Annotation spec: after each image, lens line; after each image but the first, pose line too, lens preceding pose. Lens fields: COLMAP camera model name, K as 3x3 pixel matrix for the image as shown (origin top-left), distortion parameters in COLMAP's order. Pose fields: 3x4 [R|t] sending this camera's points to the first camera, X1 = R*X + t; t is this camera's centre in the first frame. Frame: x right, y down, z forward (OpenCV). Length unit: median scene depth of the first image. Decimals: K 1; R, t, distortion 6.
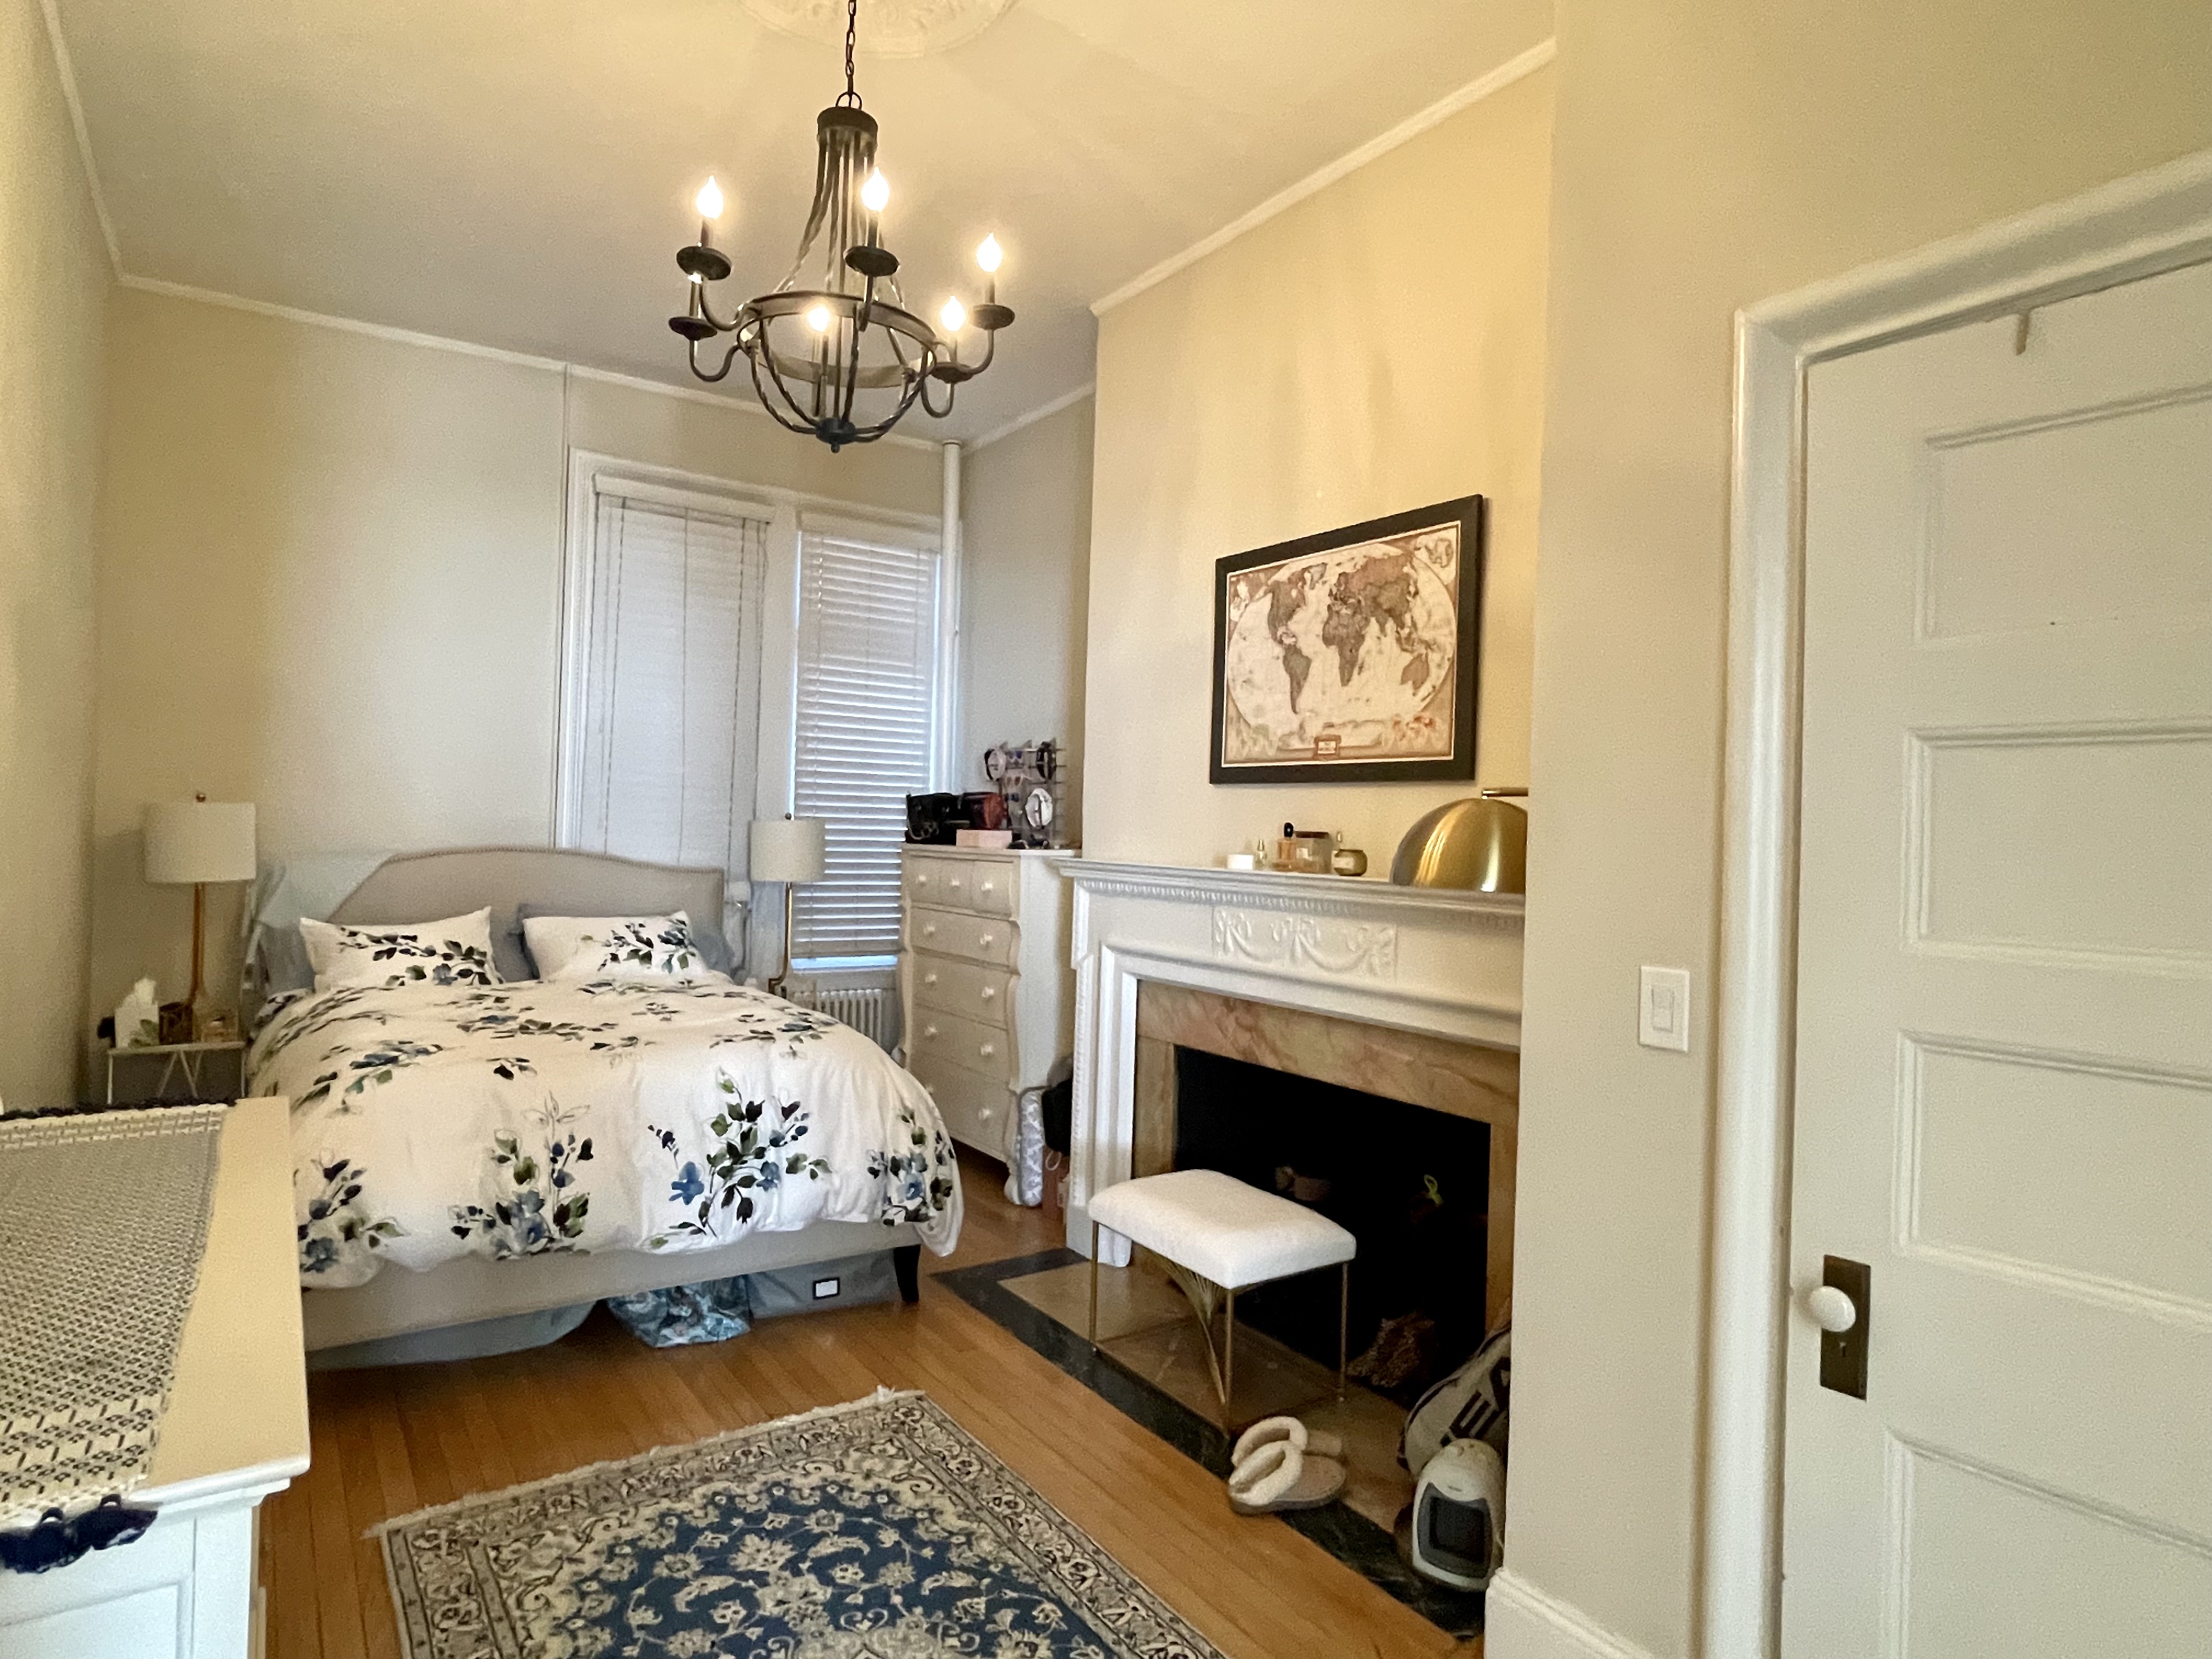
lens RADIAL K [[1277.9, 0, 1101.4], [0, 1277.9, 818.4], [0, 0, 1]] dist [0.024346, -0.019604]
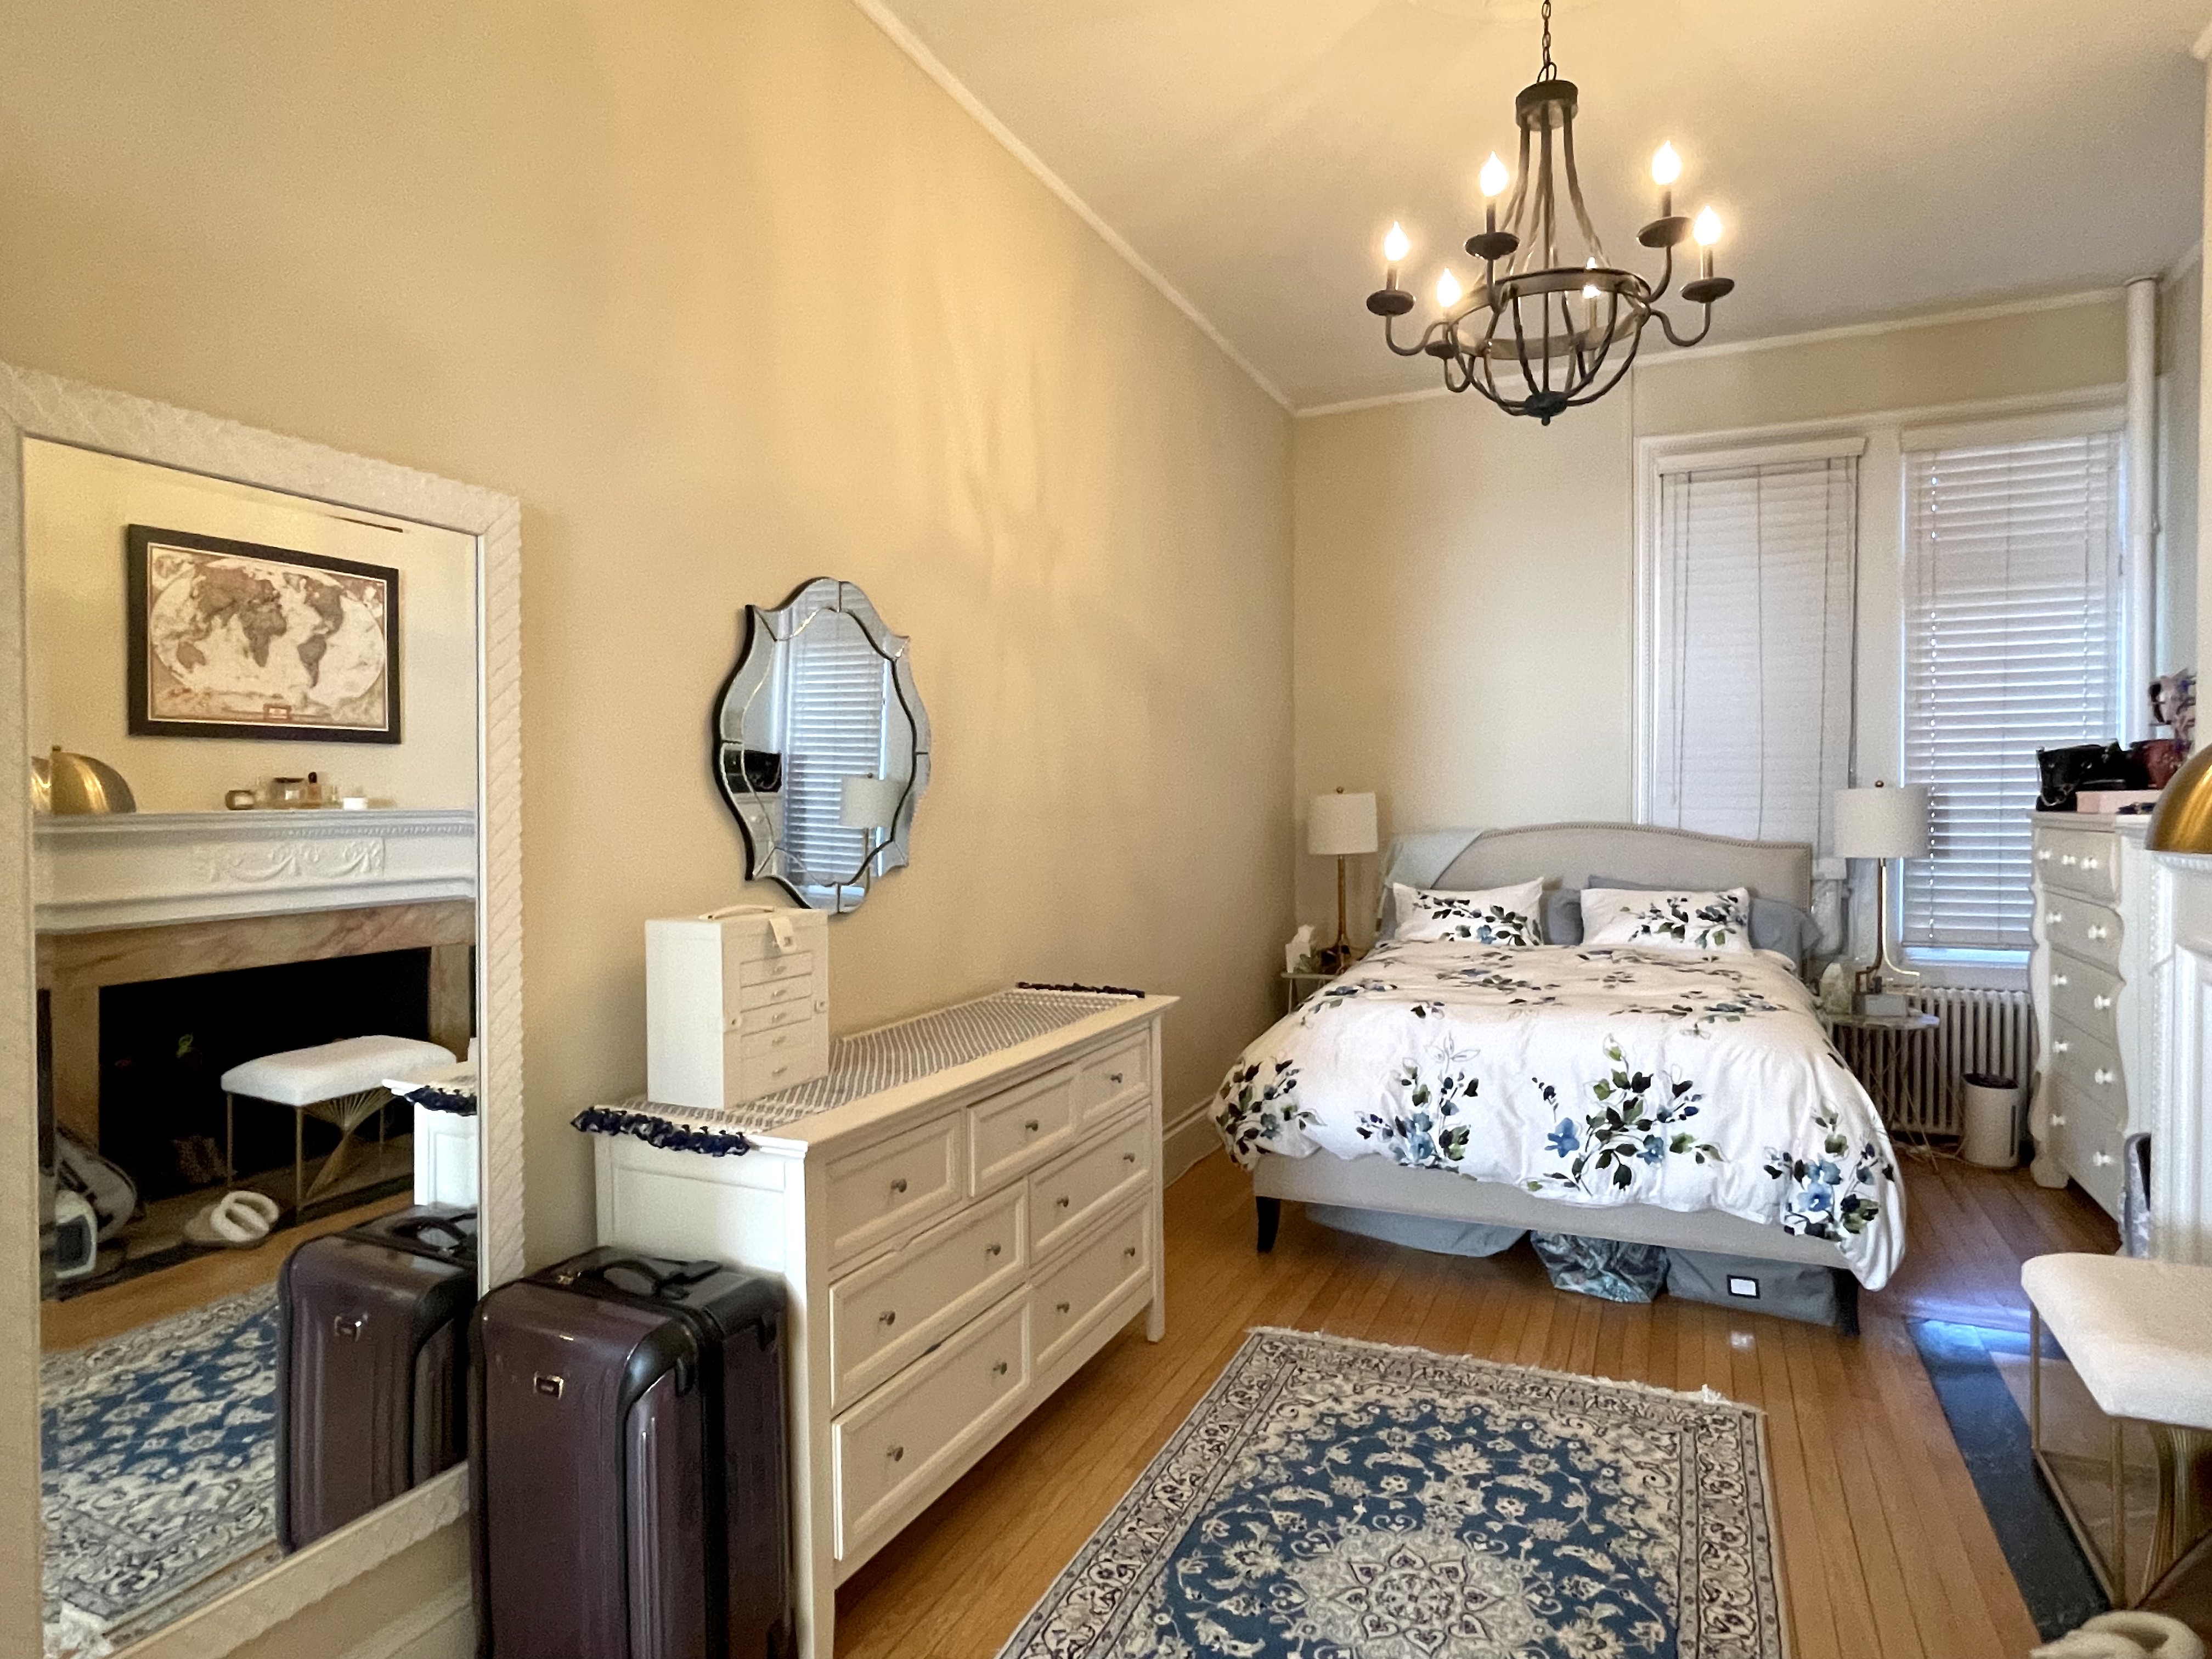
lens RADIAL K [[1277.9, 0, 1101.4], [0, 1277.9, 818.4], [0, 0, 1]] dist [0.024346, -0.019604]
pose [[0.527860, -0.022837, -0.849024, 0.371202], [0.033216, 0.999429, -0.006232, 0.016245], [0.848682, -0.024912, 0.528317, 0.125882]]
